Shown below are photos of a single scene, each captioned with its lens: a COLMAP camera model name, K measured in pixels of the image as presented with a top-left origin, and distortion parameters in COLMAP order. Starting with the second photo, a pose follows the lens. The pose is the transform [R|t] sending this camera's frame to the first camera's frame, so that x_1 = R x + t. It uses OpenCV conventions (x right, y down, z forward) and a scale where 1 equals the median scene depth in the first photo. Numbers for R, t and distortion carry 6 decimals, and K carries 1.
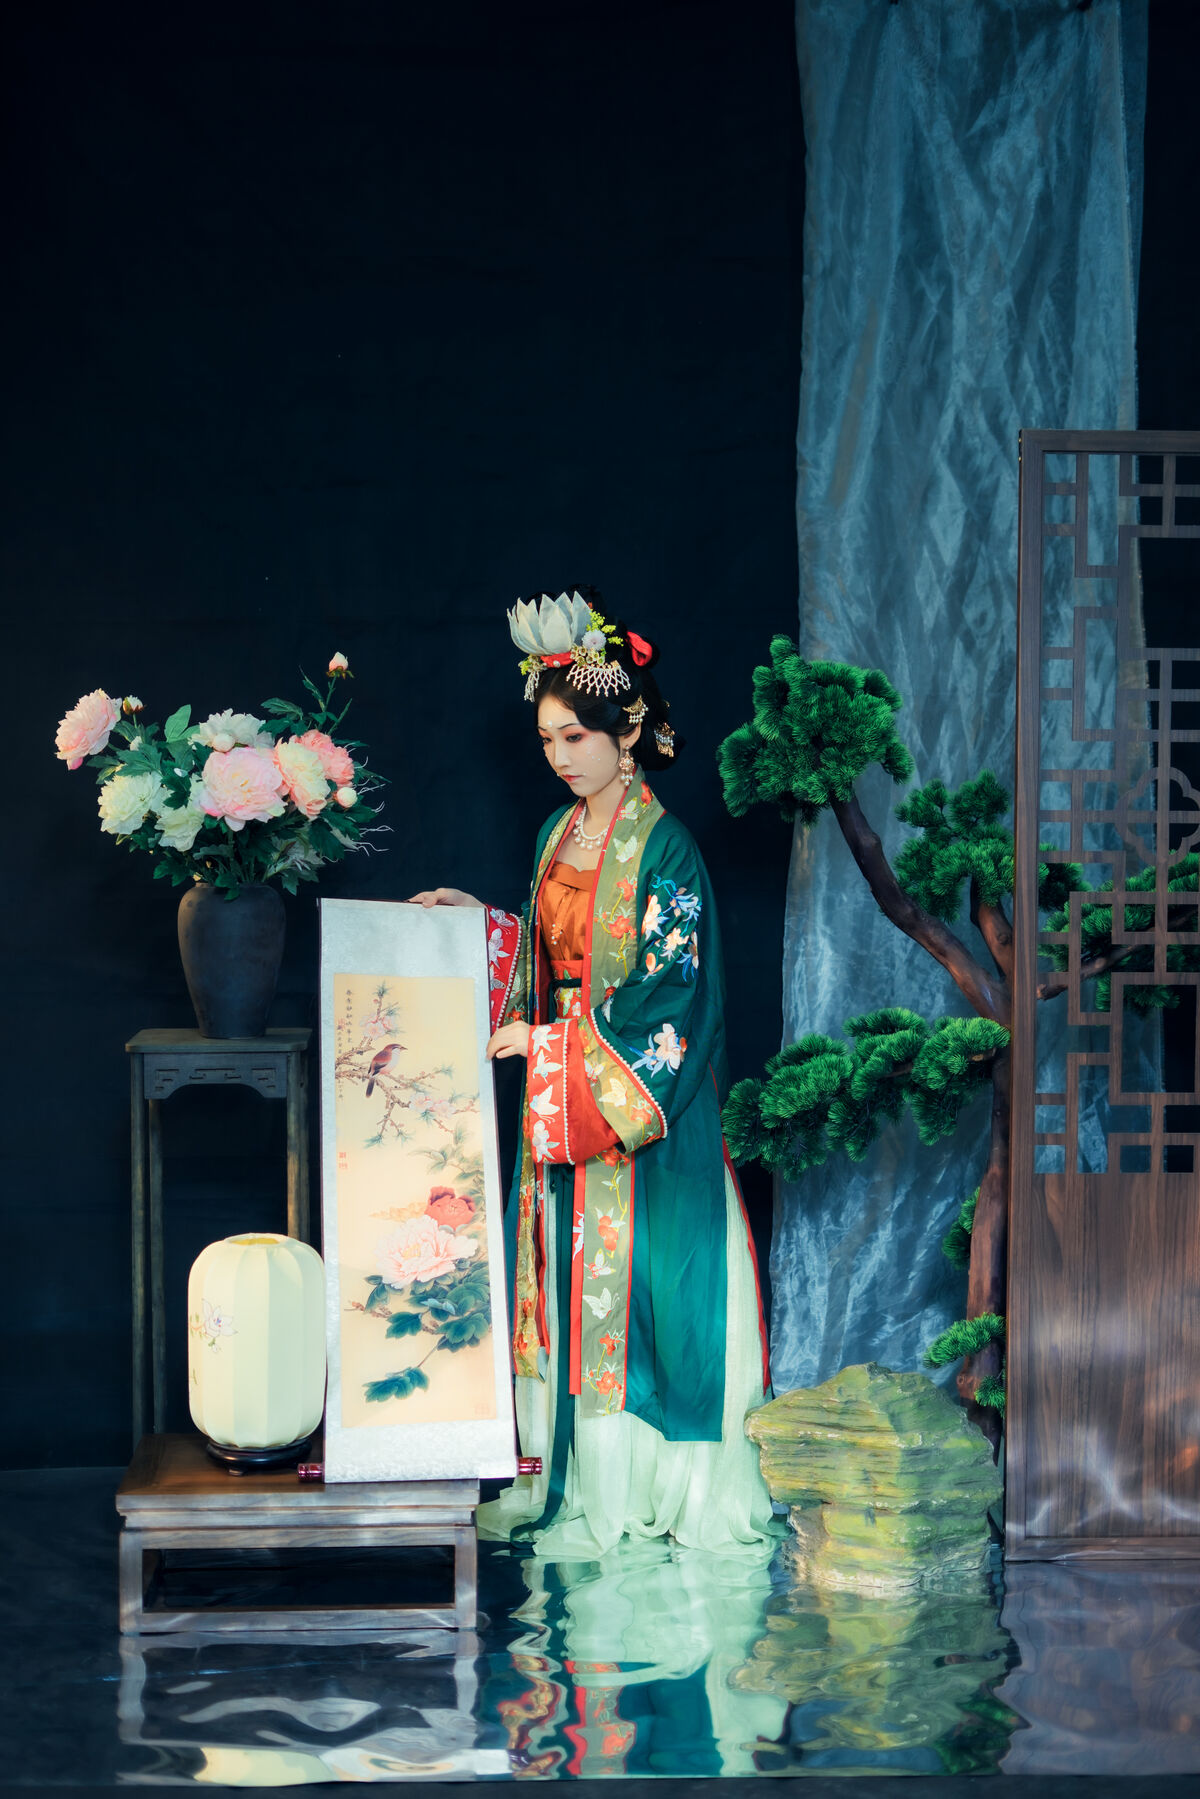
lens RADIAL K [[2586.7, 0, 598.8], [0, 2586.7, 916.7], [0, 0, 1]] dist [-0.022071, 0.000000]
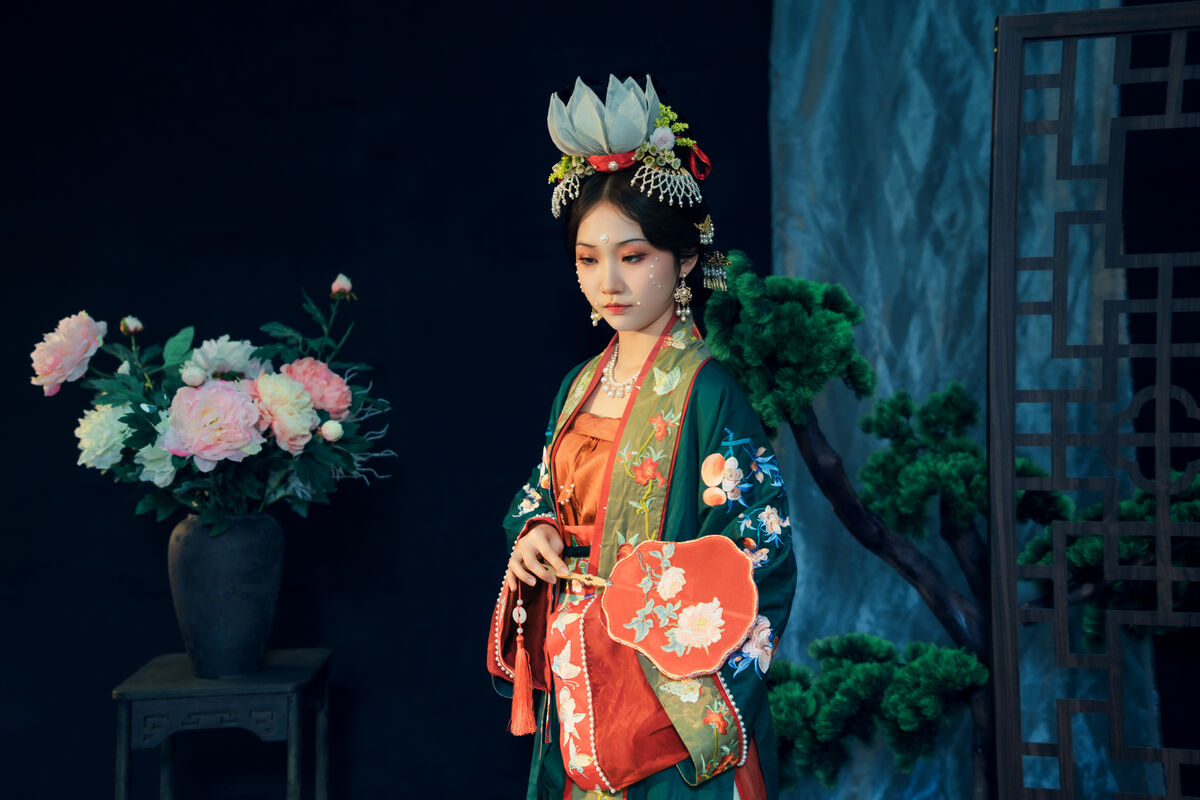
lens RADIAL K [[1725.4, 0, 613.4], [0, 1725.4, 338.5], [0, 0, 1]] dist [-0.022071, 0.000000]
pose [[0.998473, -0.014729, -0.053237, 0.057115], [0.012810, 0.999262, -0.036213, -0.051684], [0.053731, 0.035476, 0.997925, 0.345931]]
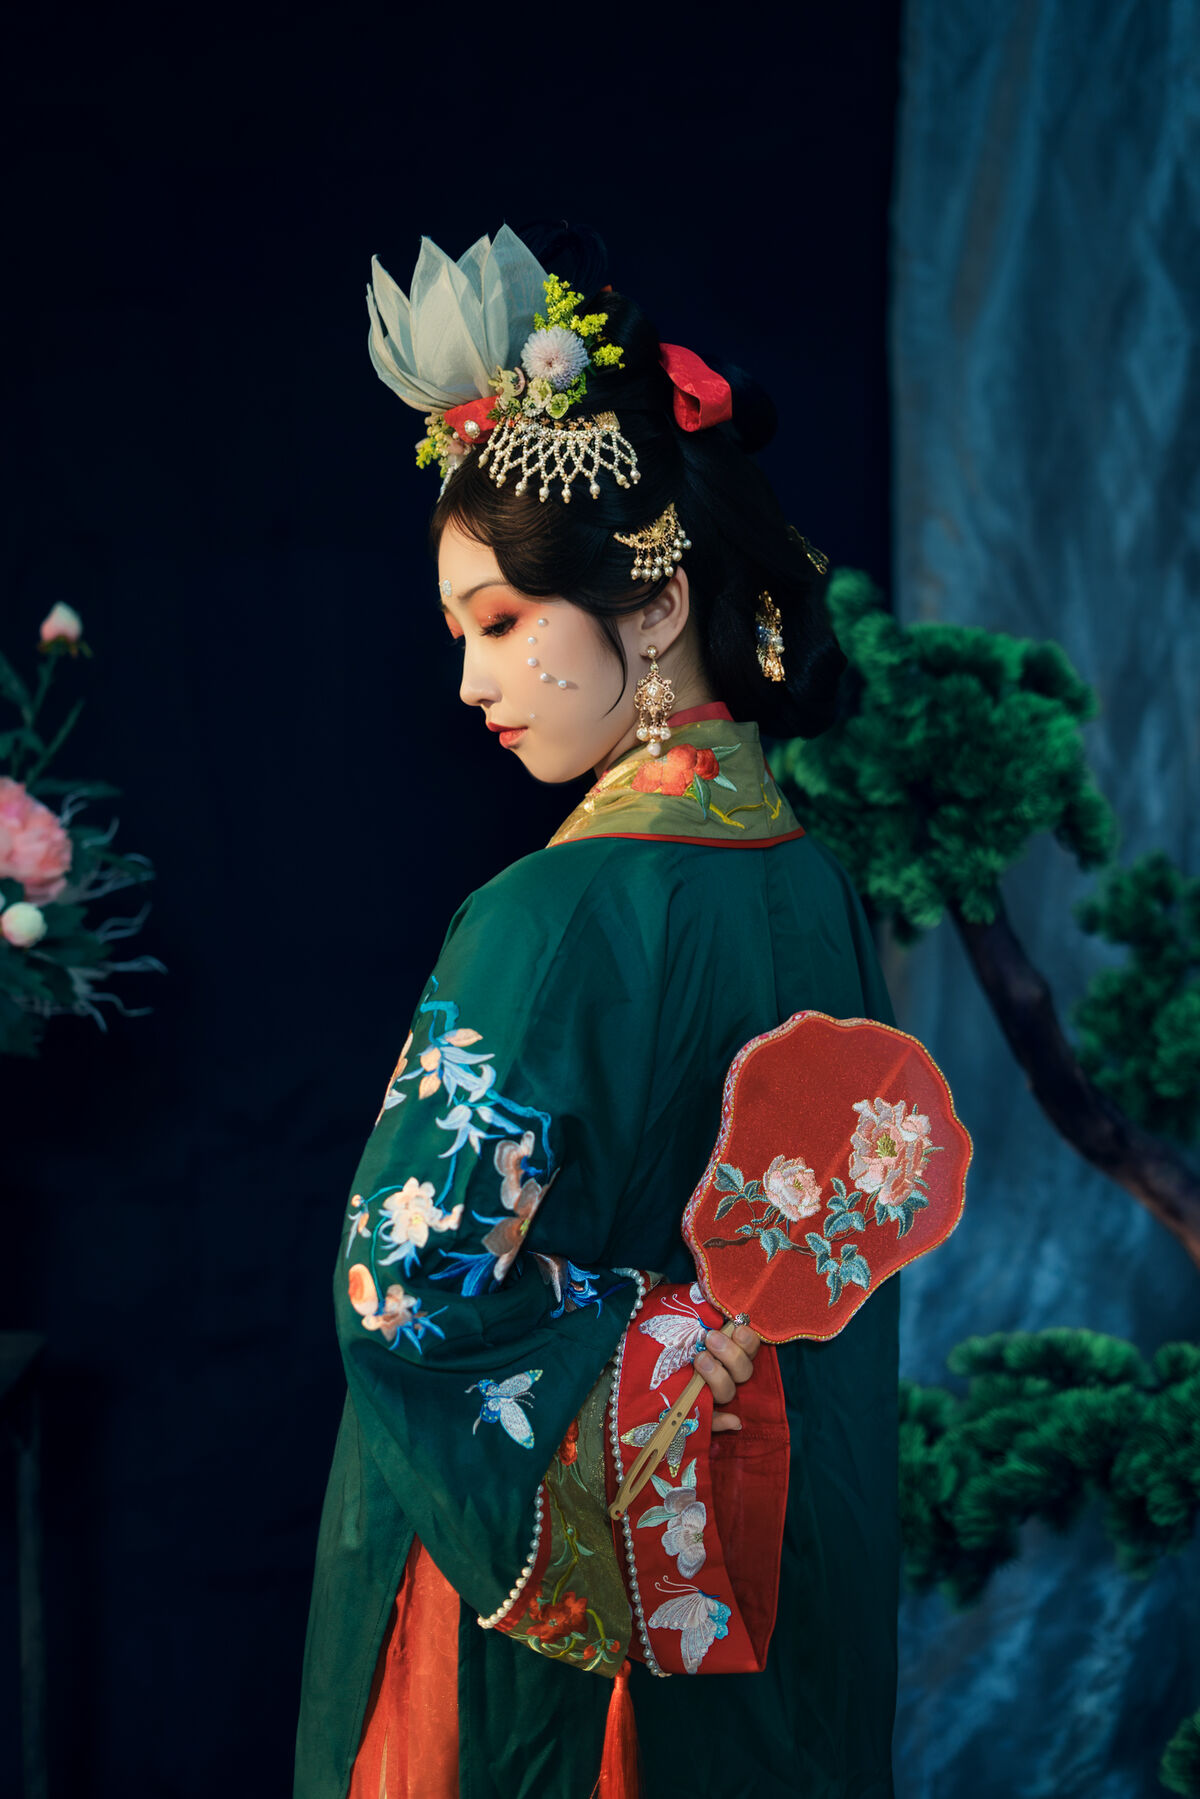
lens RADIAL K [[2586.7, 0, 586.7], [0, 2586.7, 906.2], [0, 0, 1]] dist [-0.022071, 0.000000]
pose [[0.998958, 0.005970, -0.045243, 0.042336], [-0.004480, 0.999447, 0.032945, -0.060226], [0.045415, -0.032708, 0.998433, 0.499516]]
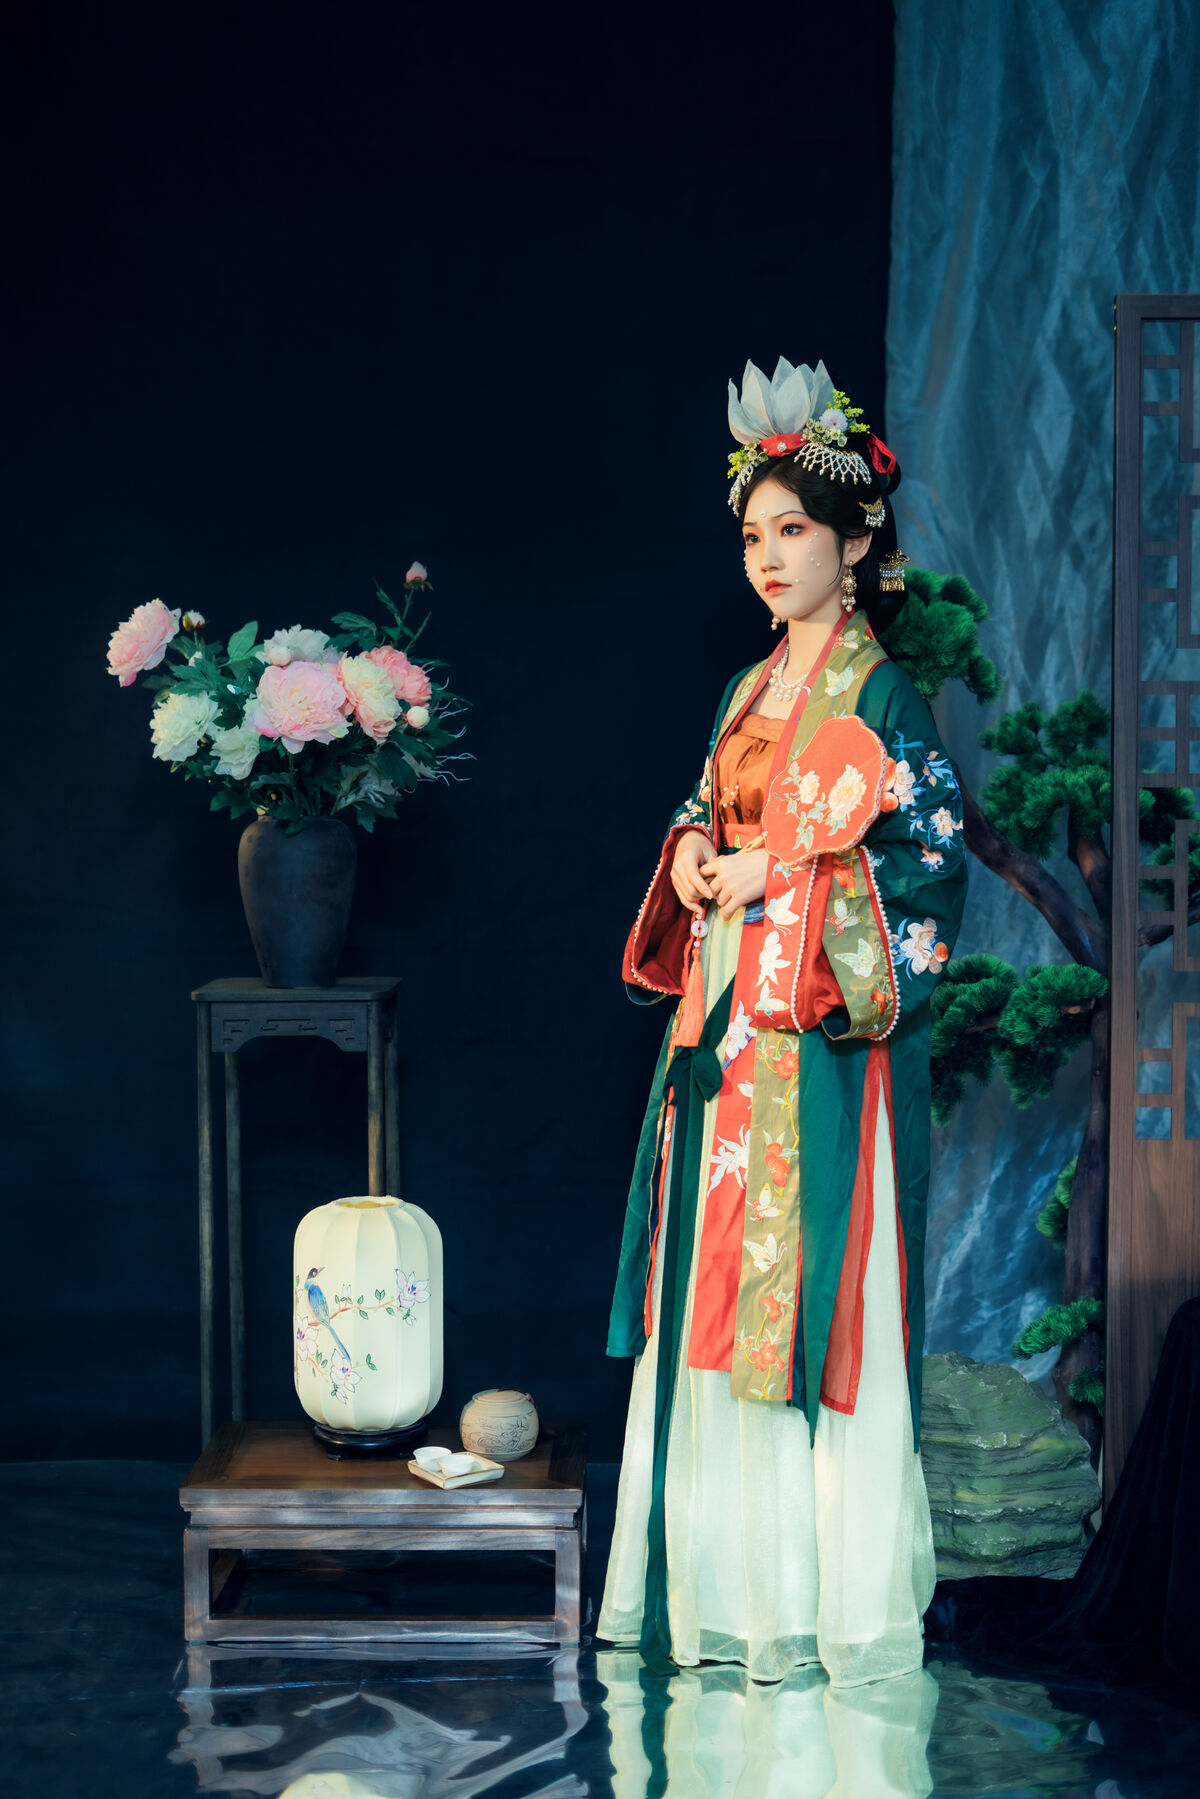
lens RADIAL K [[2586.7, 0, 596.9], [0, 2586.7, 917.2], [0, 0, 1]] dist [-0.022071, 0.000000]
pose [[0.997689, -0.003094, -0.067873, 0.042654], [0.003371, 0.999986, 0.003970, 0.018276], [0.067860, -0.004190, 0.997686, 0.100660]]
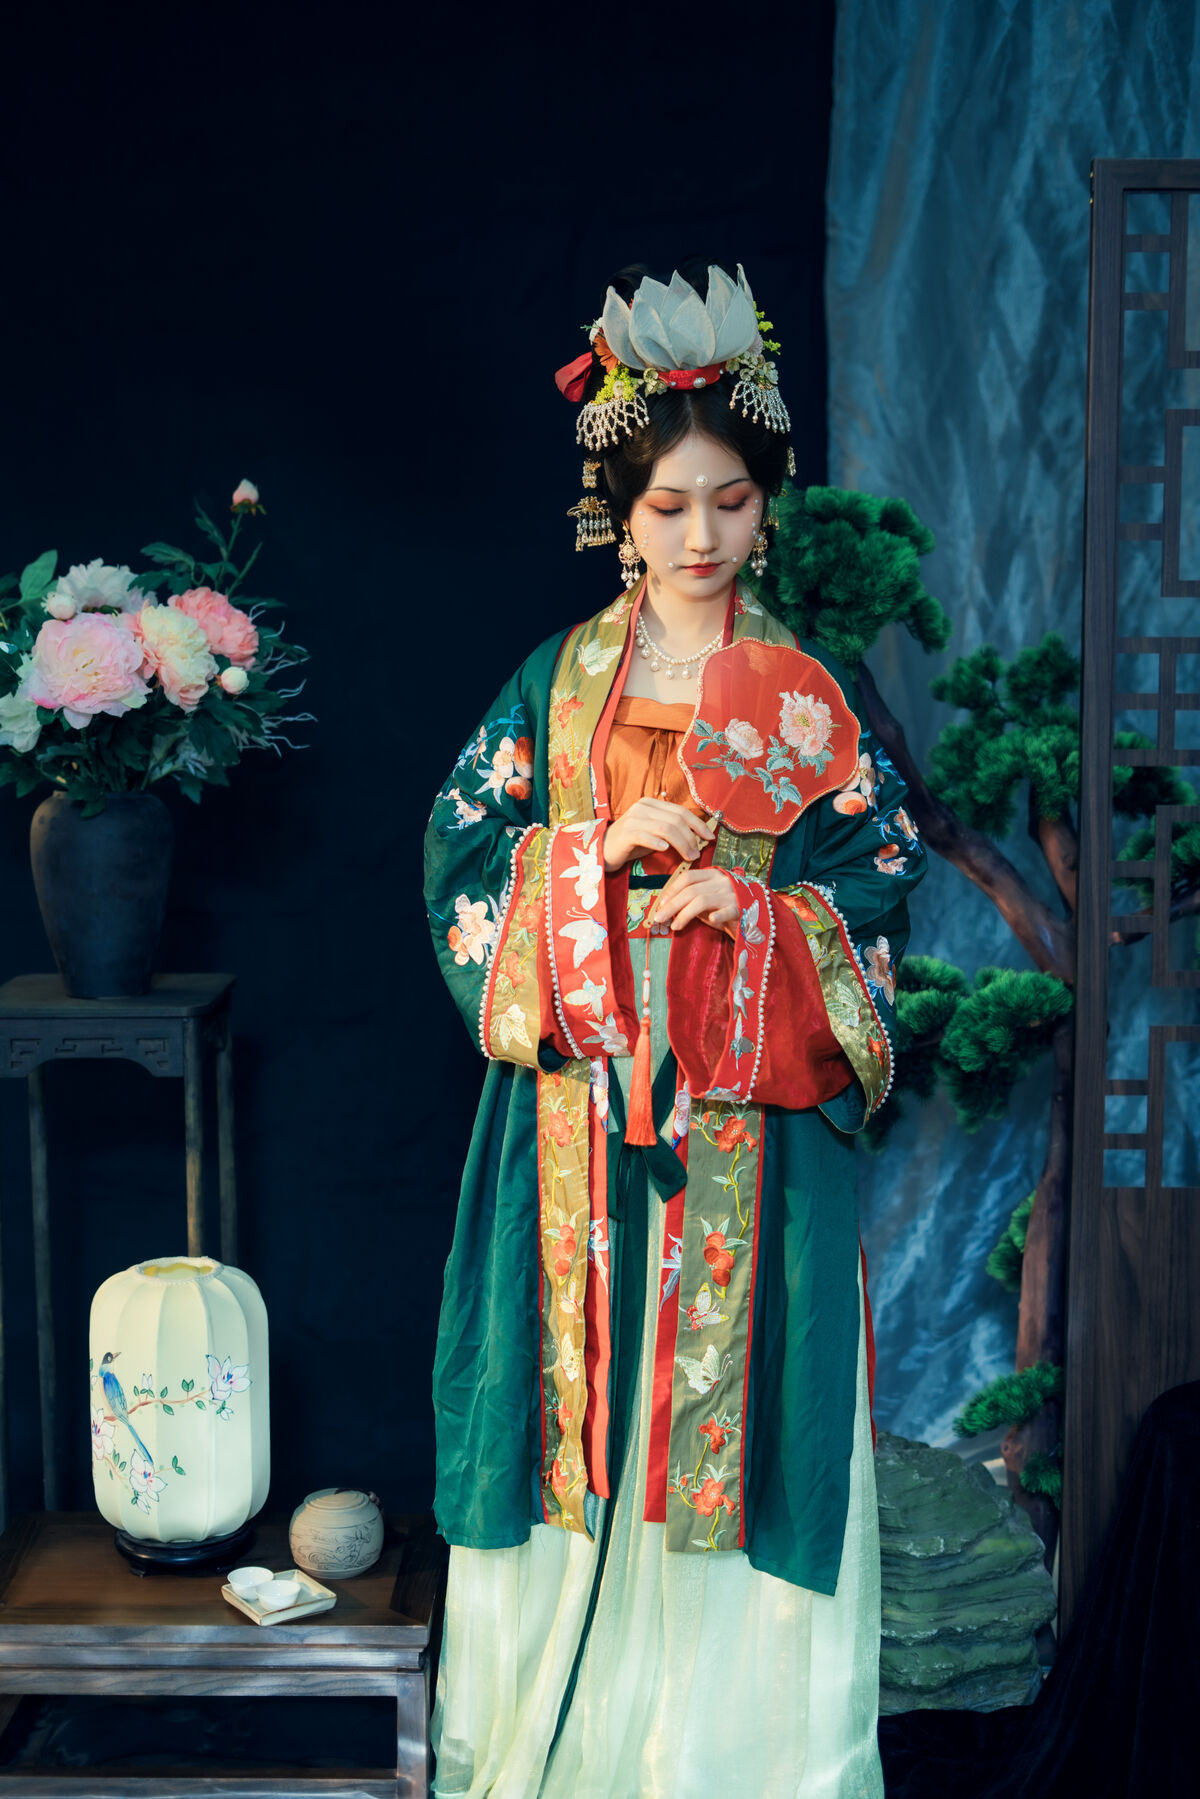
lens RADIAL K [[2586.7, 0, 601.4], [0, 2586.7, 907.0], [0, 0, 1]] dist [-0.022071, 0.000000]
pose [[0.998156, 0.002315, -0.060652, 0.066698], [0.001859, 0.997637, 0.068683, -0.029707], [0.060667, -0.068669, 0.995793, 0.249718]]
